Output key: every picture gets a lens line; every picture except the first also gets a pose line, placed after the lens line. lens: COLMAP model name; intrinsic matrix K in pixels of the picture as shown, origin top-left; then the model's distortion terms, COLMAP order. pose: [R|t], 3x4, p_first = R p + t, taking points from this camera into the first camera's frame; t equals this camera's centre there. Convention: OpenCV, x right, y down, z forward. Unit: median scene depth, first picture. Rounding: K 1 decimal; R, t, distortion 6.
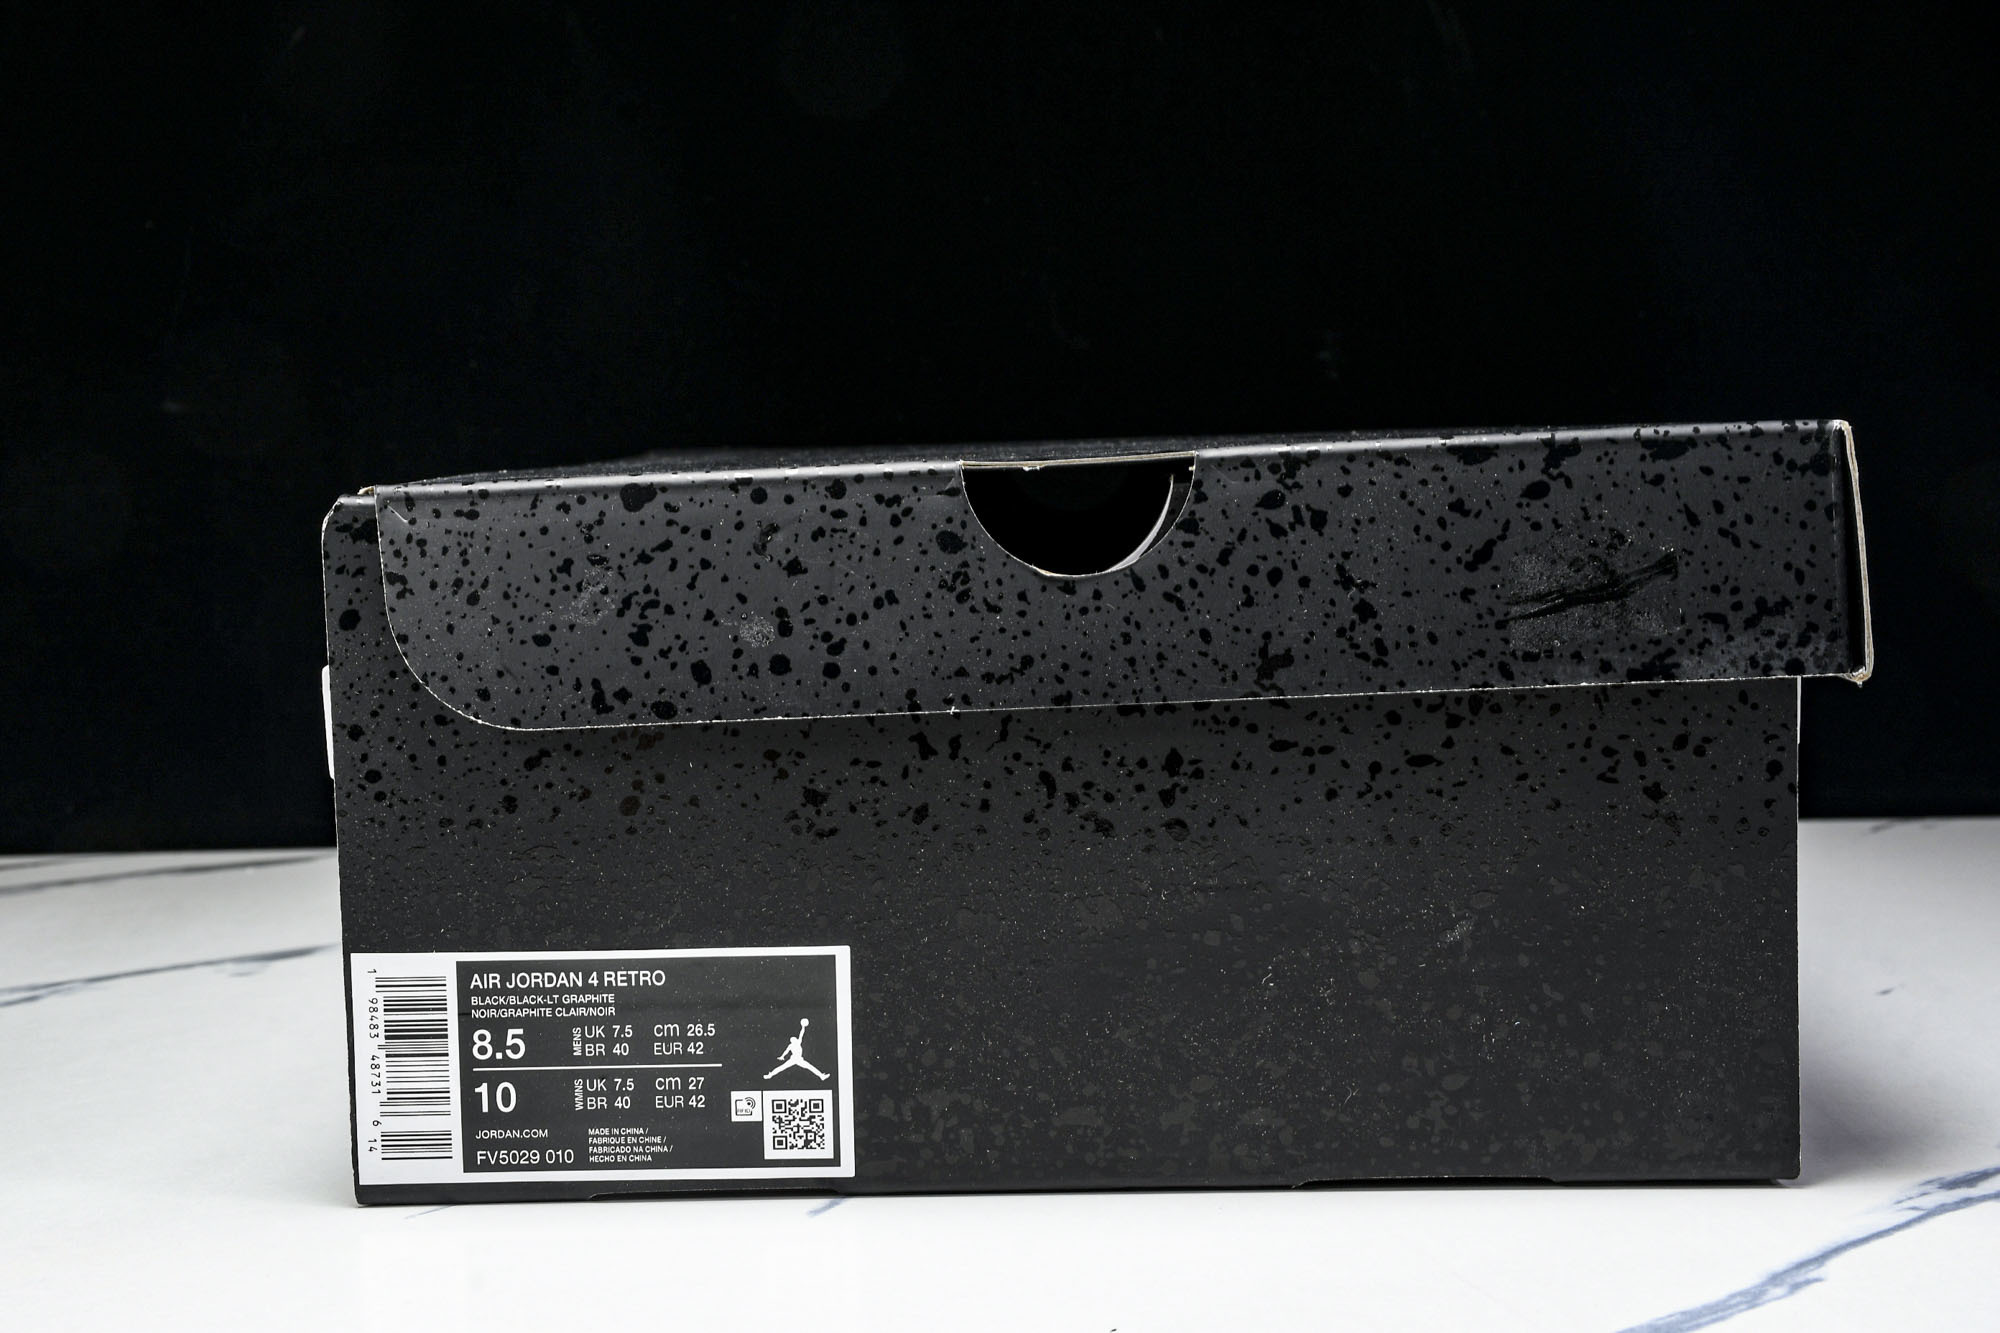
lens RADIAL K [[2974.9, 0, 1002.4], [0, 2974.9, 664.5], [0, 0, 1]] dist [0.102205, 0.000000]
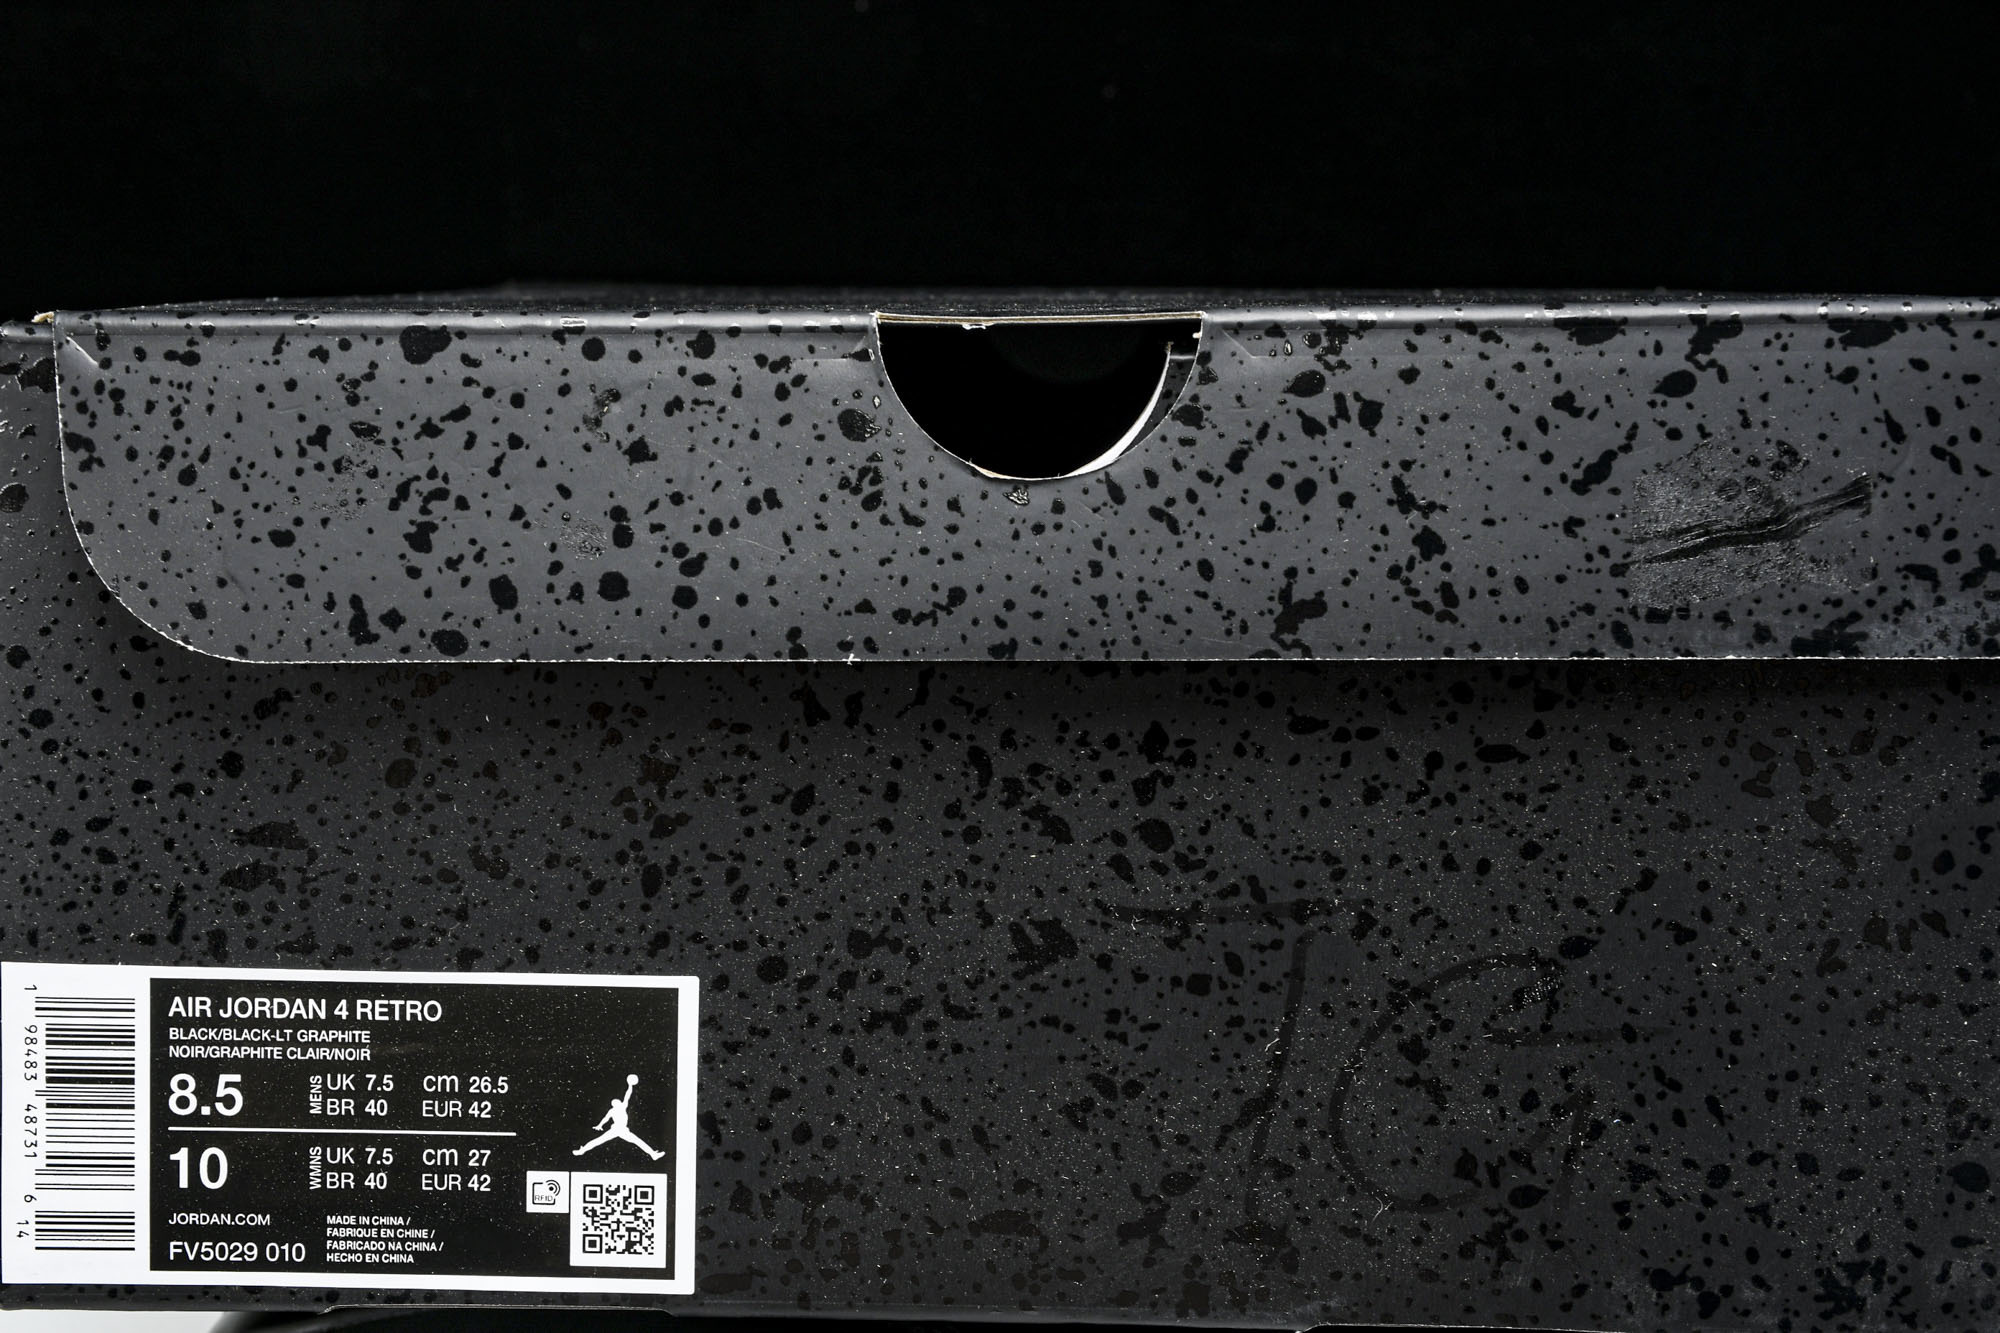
lens RADIAL K [[3483.3, 0, 998.4], [0, 3483.3, 671.4], [0, 0, 1]] dist [0.192136, 0.000000]
pose [[0.999217, 0.038580, 0.008767, 0.011403], [-0.038850, 0.998699, 0.033022, -0.010725], [-0.007482, -0.033337, 0.999416, 0.154088]]
